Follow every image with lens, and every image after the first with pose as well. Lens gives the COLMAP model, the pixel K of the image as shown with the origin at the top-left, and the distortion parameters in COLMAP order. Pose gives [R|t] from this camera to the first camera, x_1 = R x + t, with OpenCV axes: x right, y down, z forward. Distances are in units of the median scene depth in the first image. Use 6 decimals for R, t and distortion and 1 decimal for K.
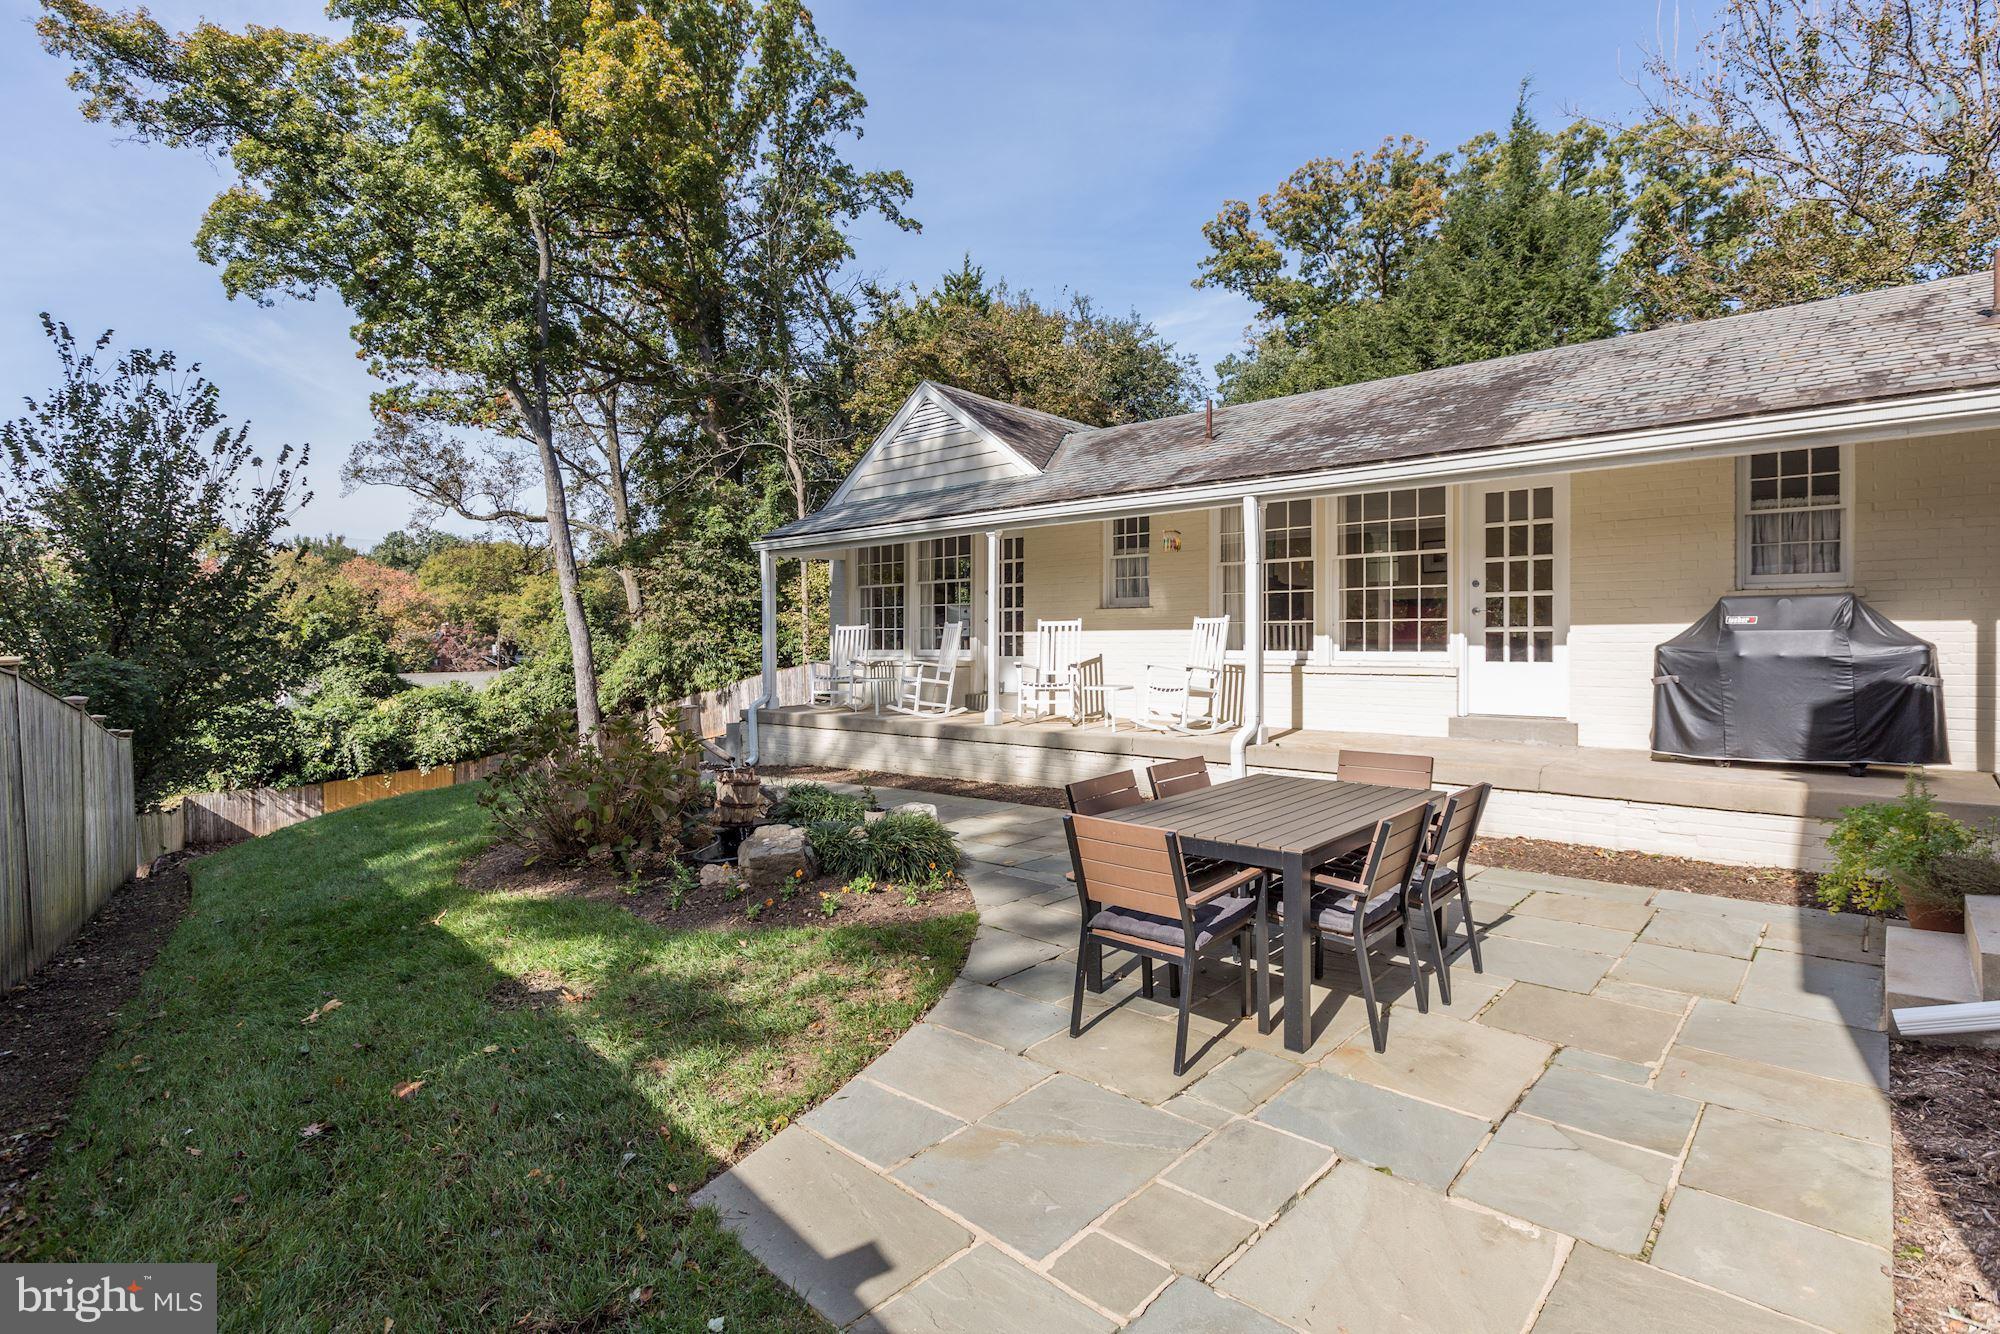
lens RADIAL K [[985.0, 0, 971.7], [0, 985.0, 634.5], [0, 0, 1]] dist [-0.005156, -0.000819]
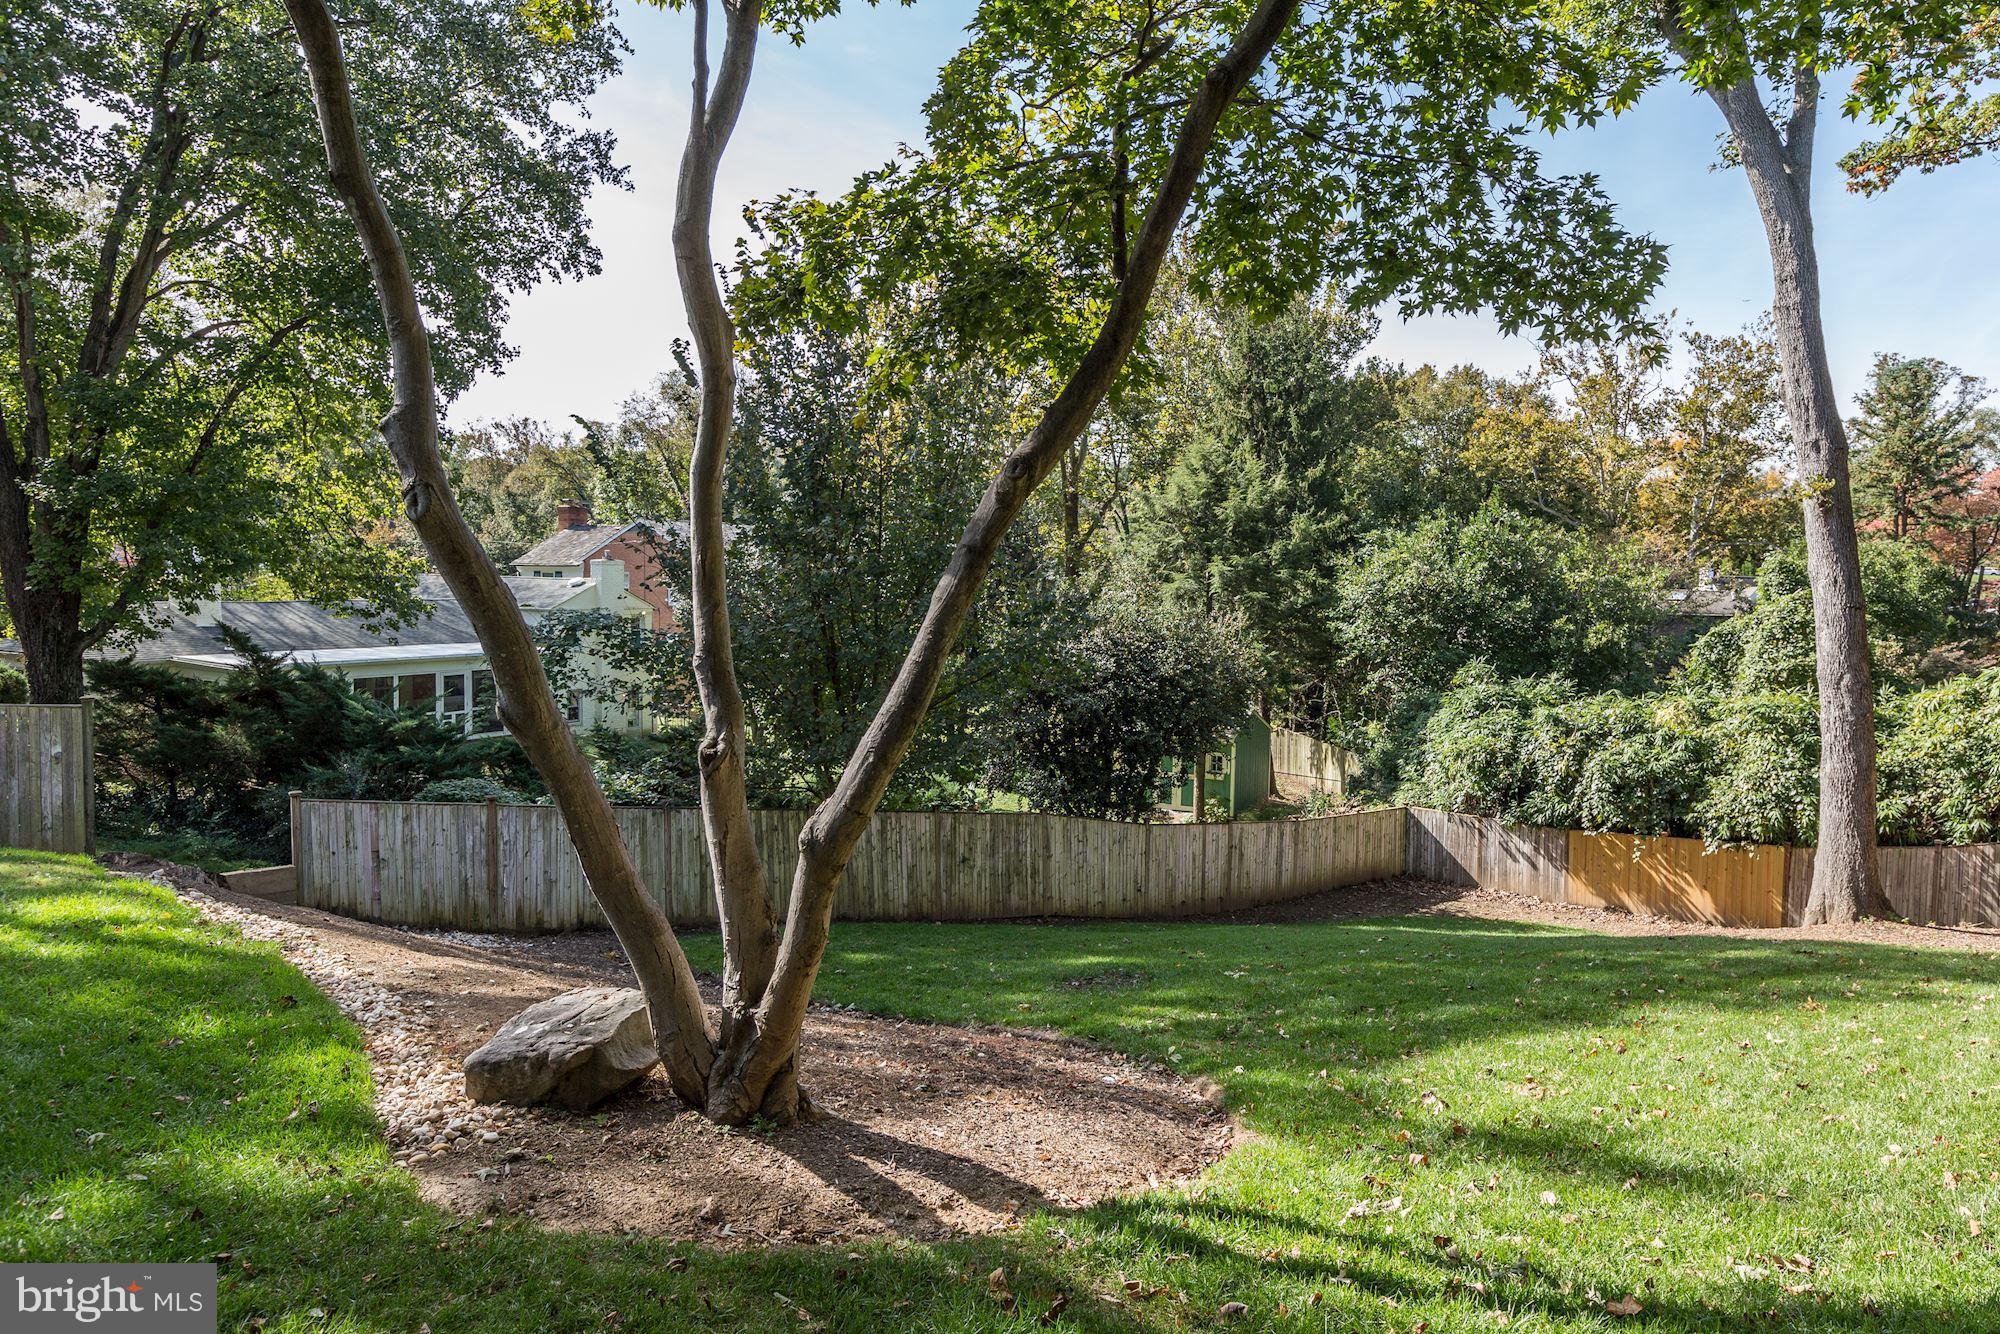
lens RADIAL K [[1284.9, 0, 1054.4], [0, 1284.9, 666.0], [0, 0, 1]] dist [0.000310, 0.000685]
pose [[0.085004, 0.077984, -0.993324, 0.097511], [-0.016594, 0.996905, 0.076845, -0.006409], [0.996242, 0.009951, 0.086035, 0.599140]]
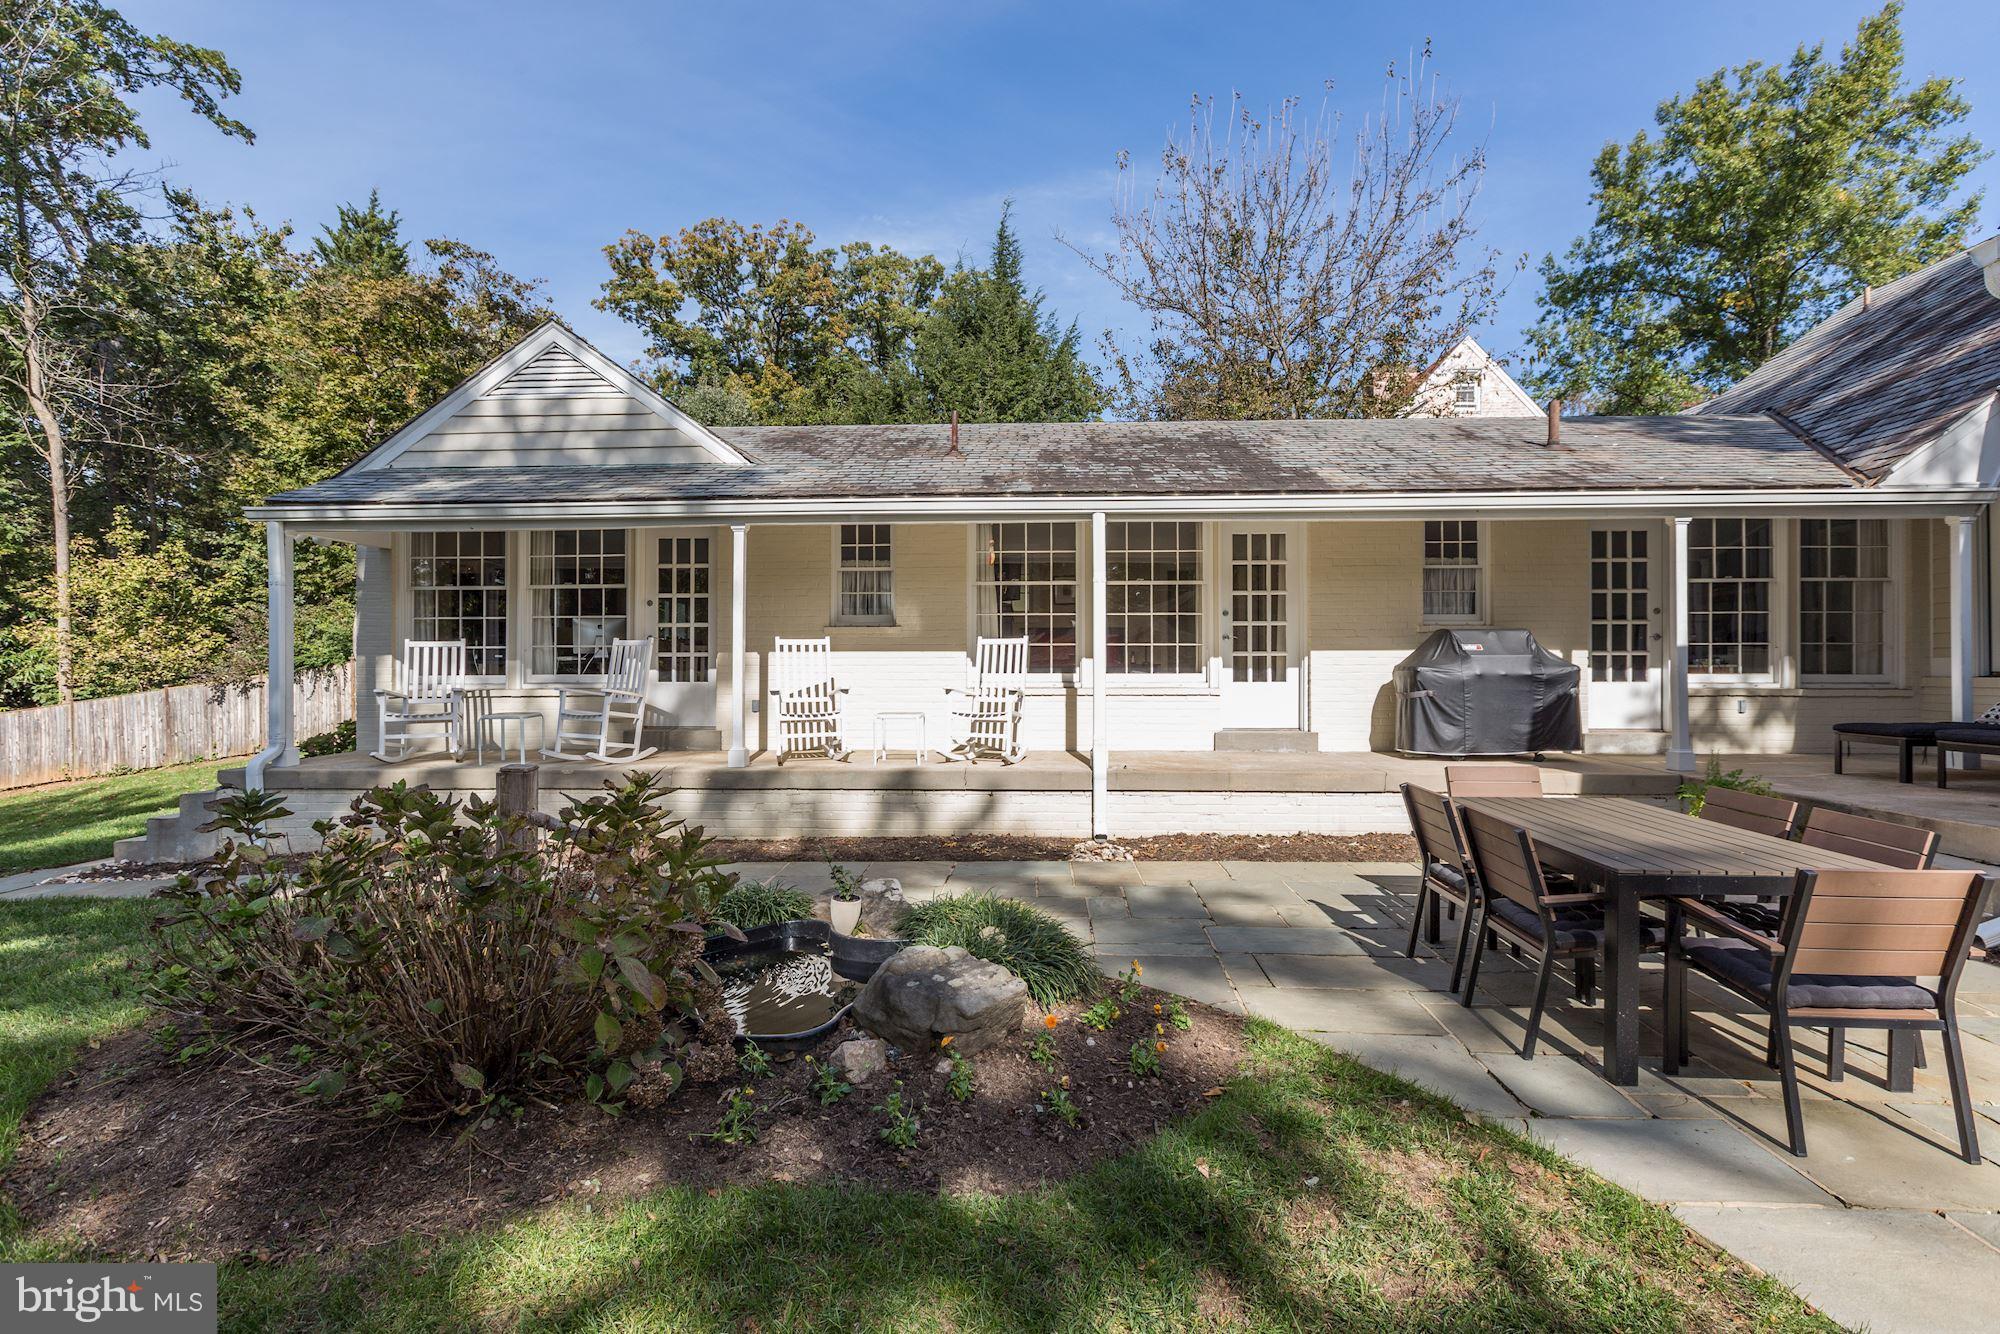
lens RADIAL K [[901.3, 0, 986.4], [0, 901.3, 664.1], [0, 0, 1]] dist [-0.002499, -0.000334]
pose [[0.755036, 0.006153, 0.655654, -0.091358], [-0.005293, 0.999981, -0.003289, 0.002851], [-0.655662, -0.000987, 0.755054, 0.097776]]
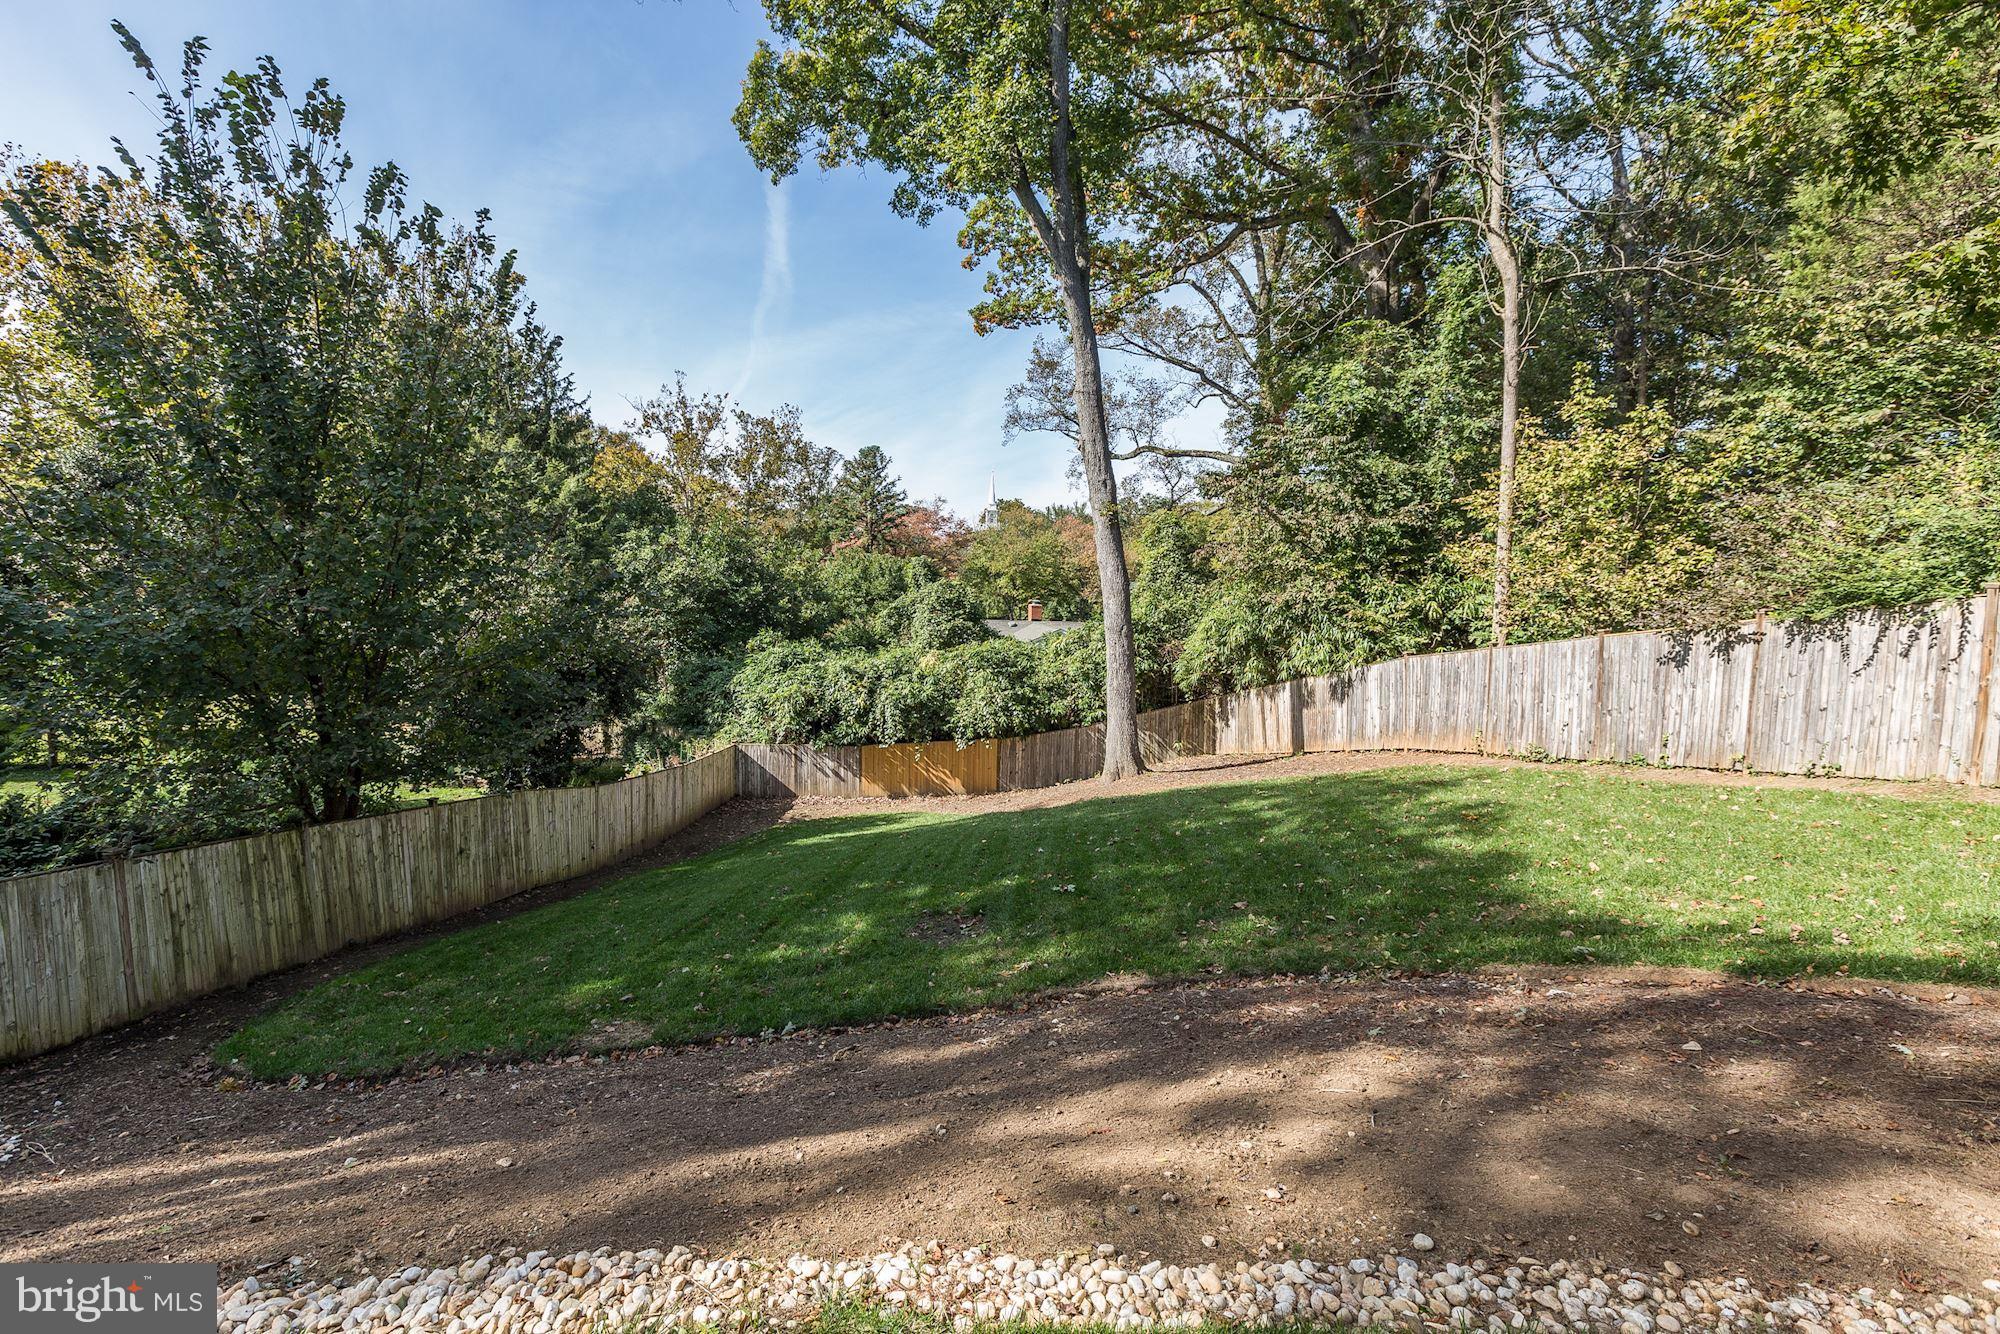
lens RADIAL K [[901.3, 0, 986.4], [0, 901.3, 664.1], [0, 0, 1]] dist [-0.002499, -0.000334]
pose [[0.761790, 0.076829, -0.643252, -0.066497], [-0.026740, 0.995825, 0.087273, 0.006501], [0.647272, -0.049284, 0.760664, 0.458714]]
